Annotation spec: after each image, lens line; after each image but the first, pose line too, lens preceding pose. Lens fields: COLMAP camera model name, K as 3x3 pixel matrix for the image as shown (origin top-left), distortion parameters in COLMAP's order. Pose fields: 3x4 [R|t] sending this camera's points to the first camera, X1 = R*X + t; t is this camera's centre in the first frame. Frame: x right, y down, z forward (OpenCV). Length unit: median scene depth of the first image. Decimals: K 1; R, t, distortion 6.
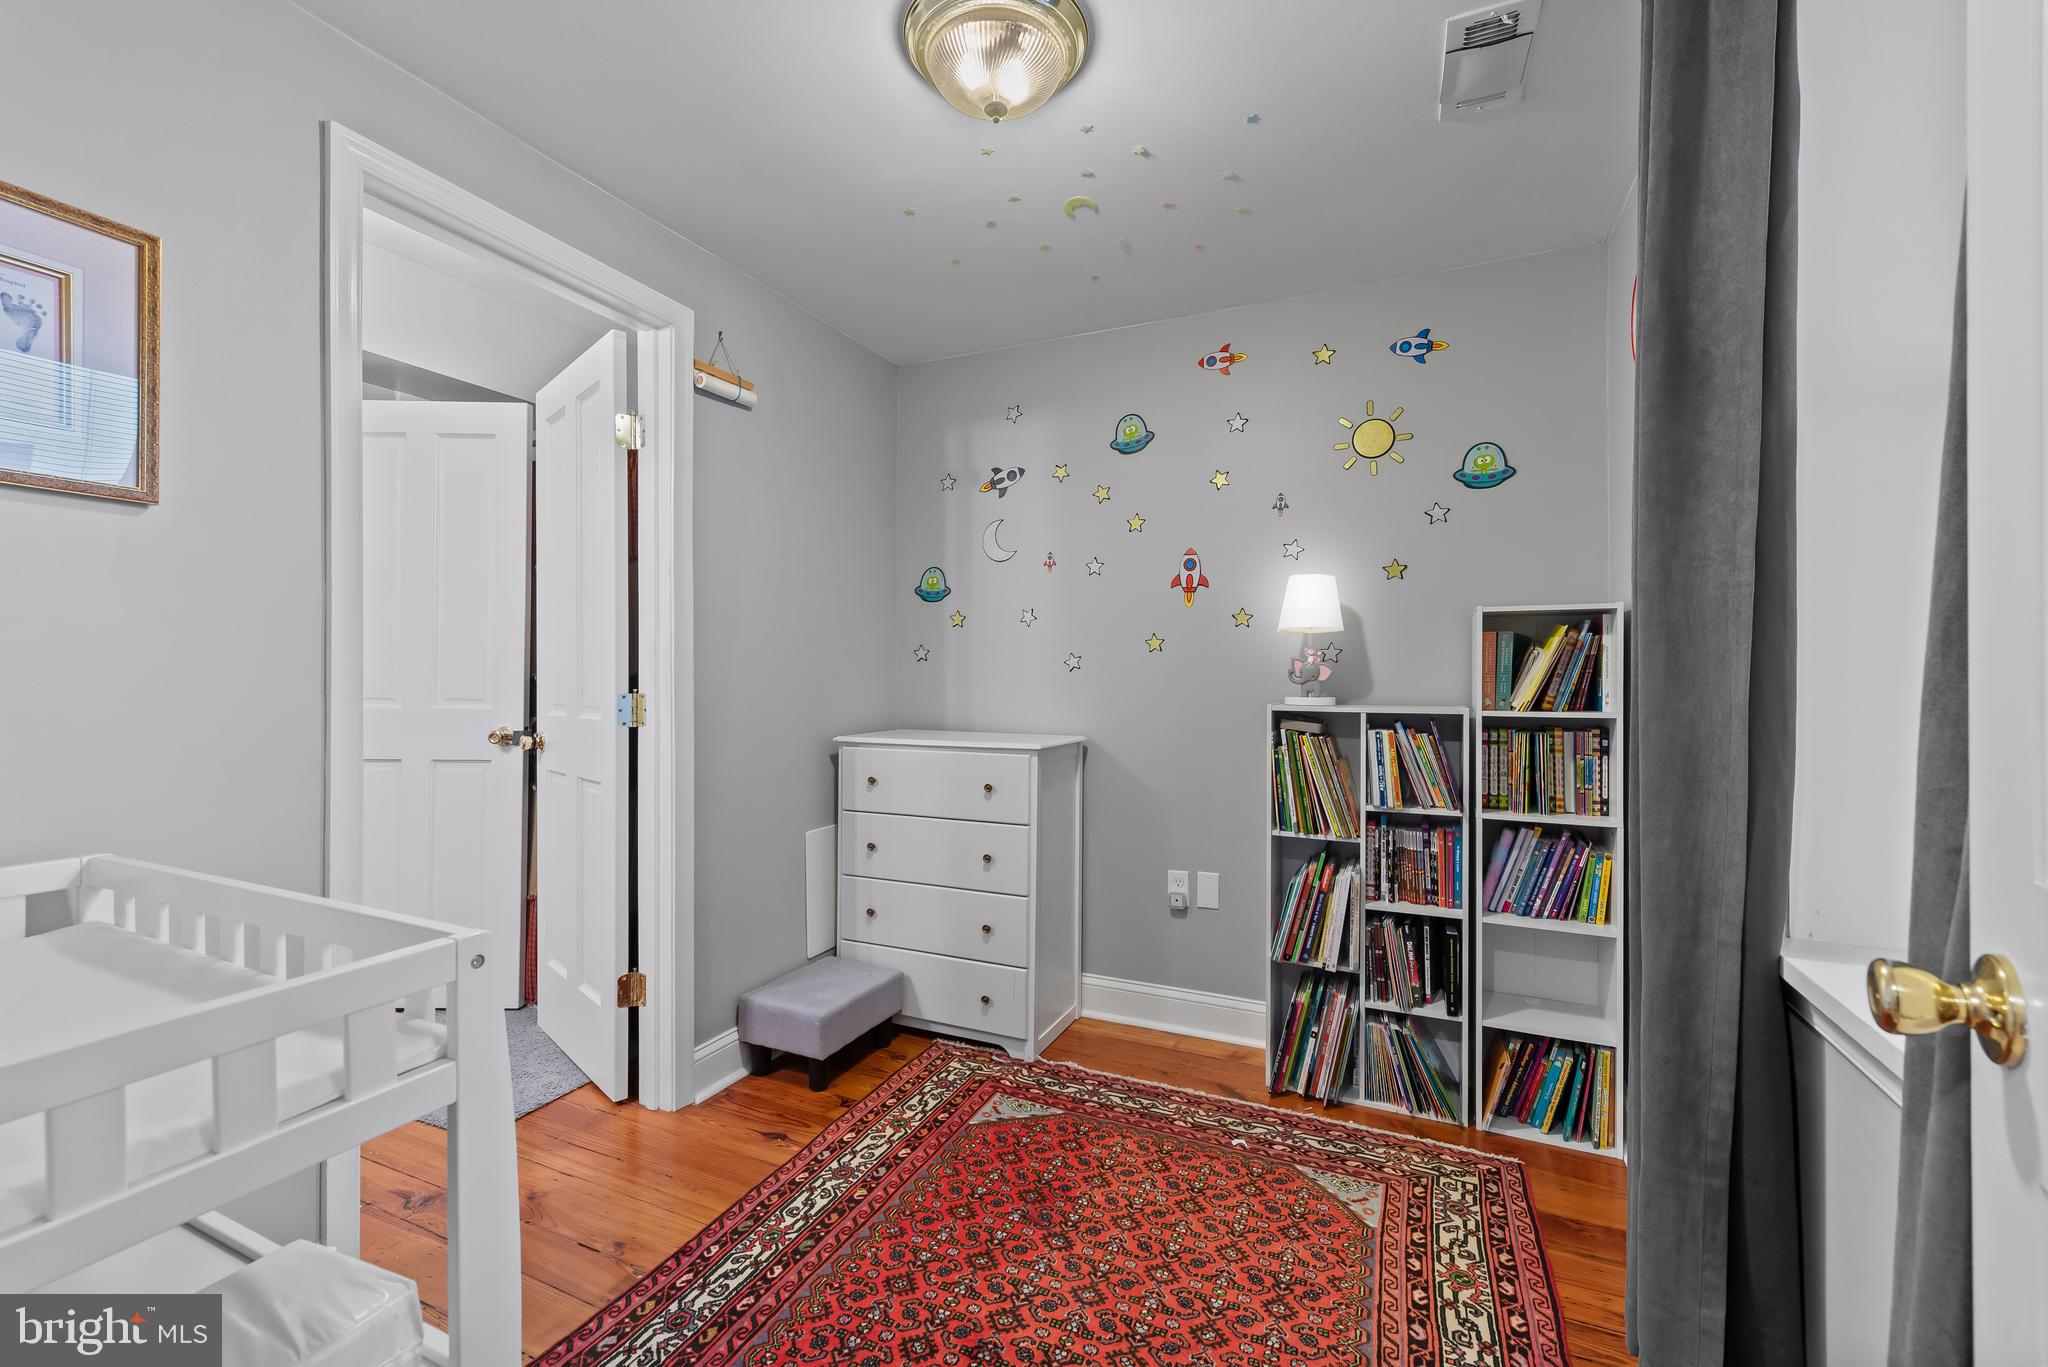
lens RADIAL K [[839.9, 0, 1020.0], [0, 839.9, 674.8], [0, 0, 1]] dist [0.002892, 0.000125]
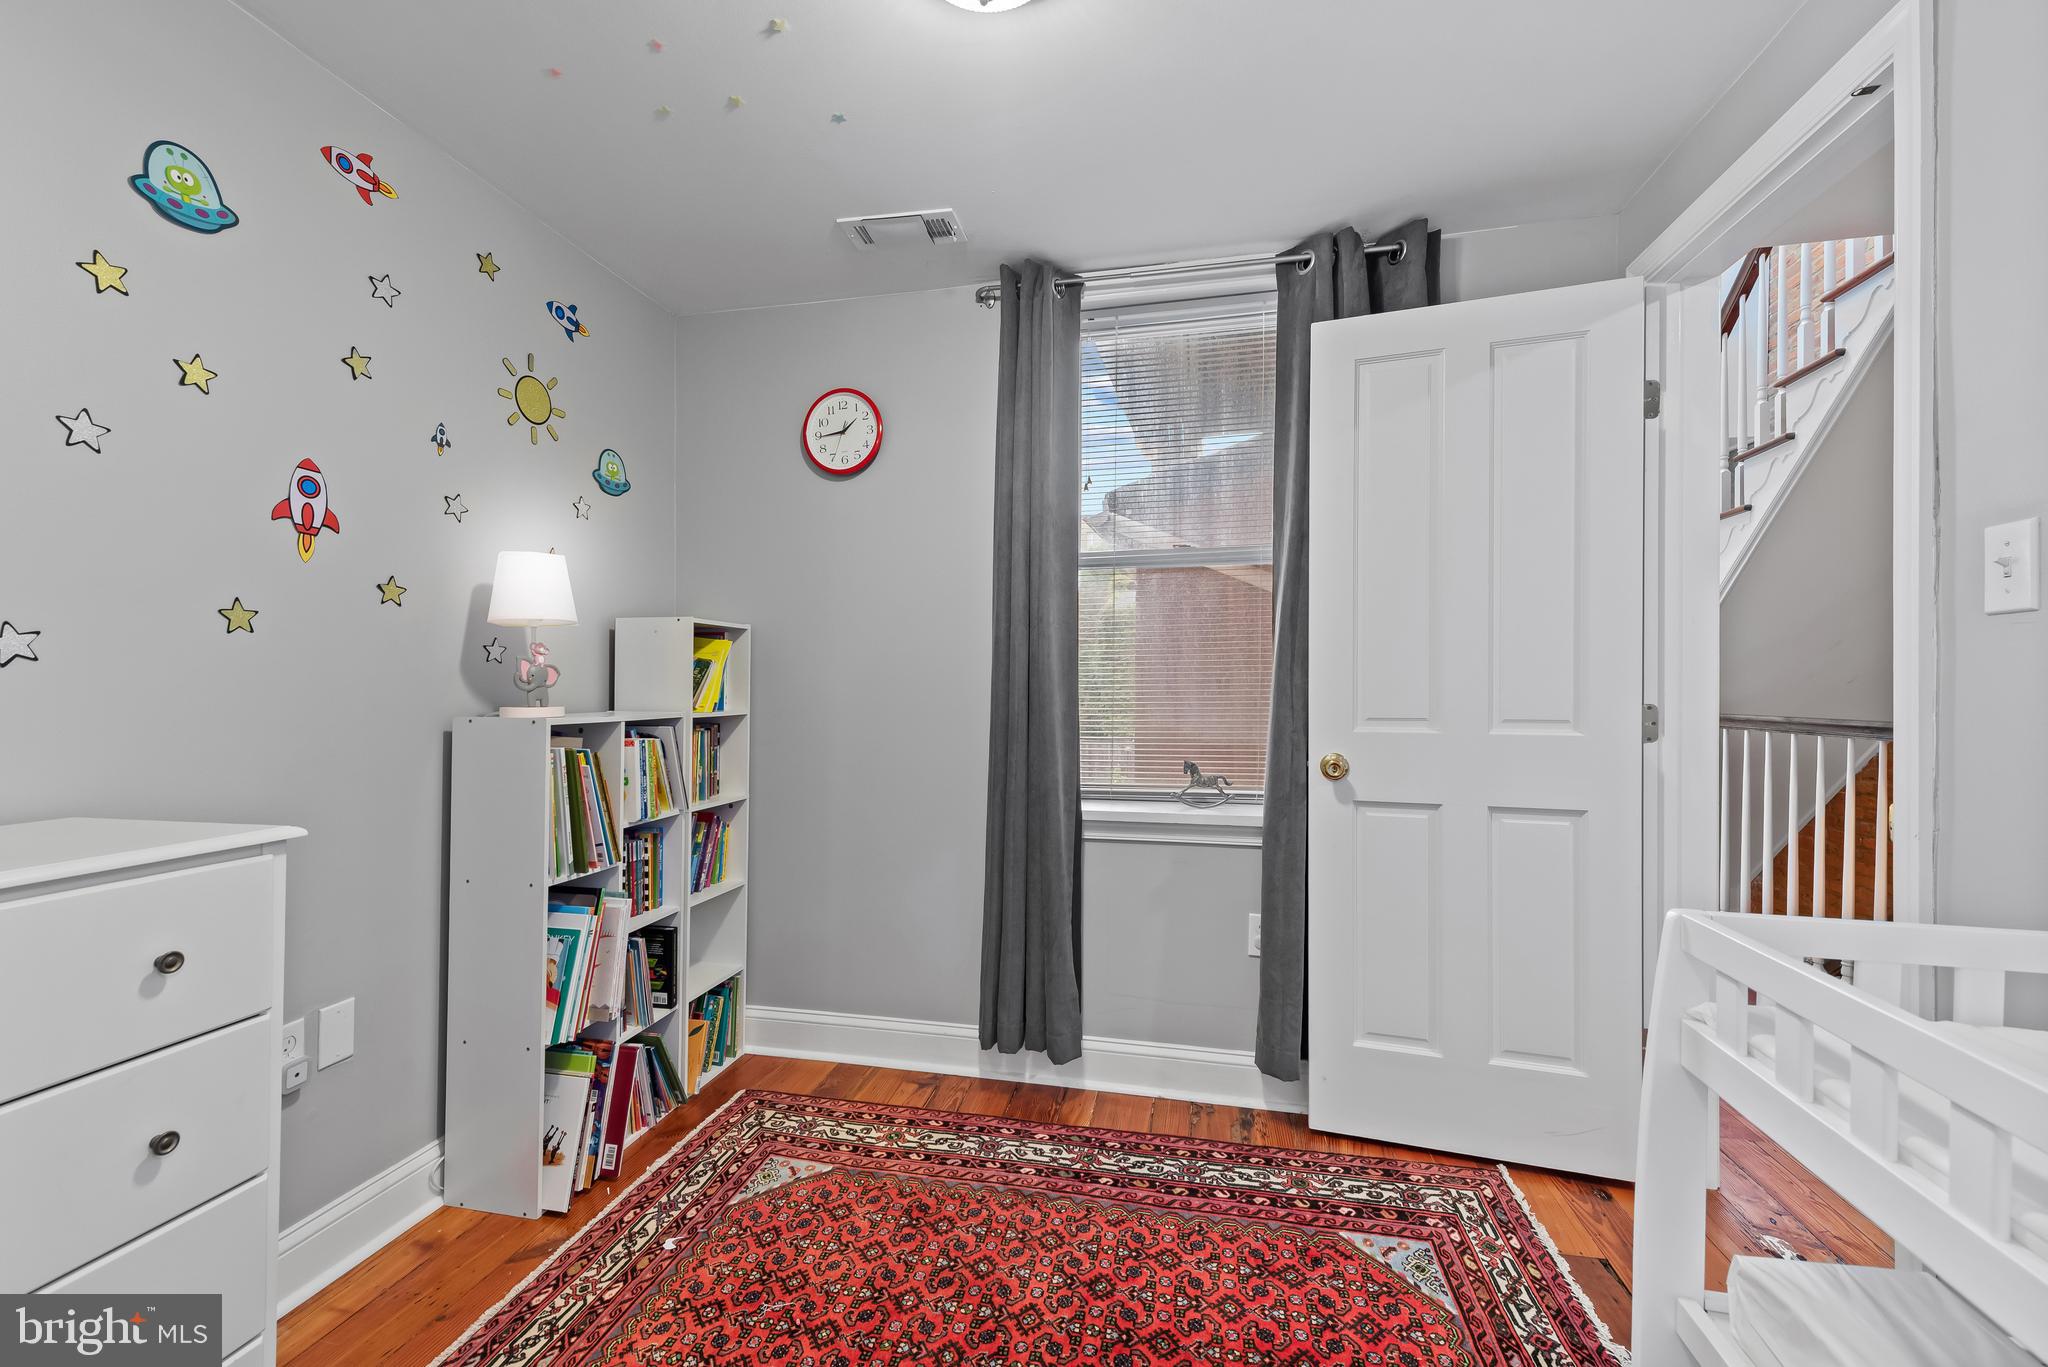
lens RADIAL K [[839.9, 0, 1018.3], [0, 839.9, 689.1], [0, 0, 1]] dist [0.002892, 0.000125]
pose [[-0.218385, -0.005744, 0.975846, -0.586355], [-0.001663, 0.999983, 0.005514, 0.005593], [-0.975861, -0.000418, -0.218391, 0.803410]]
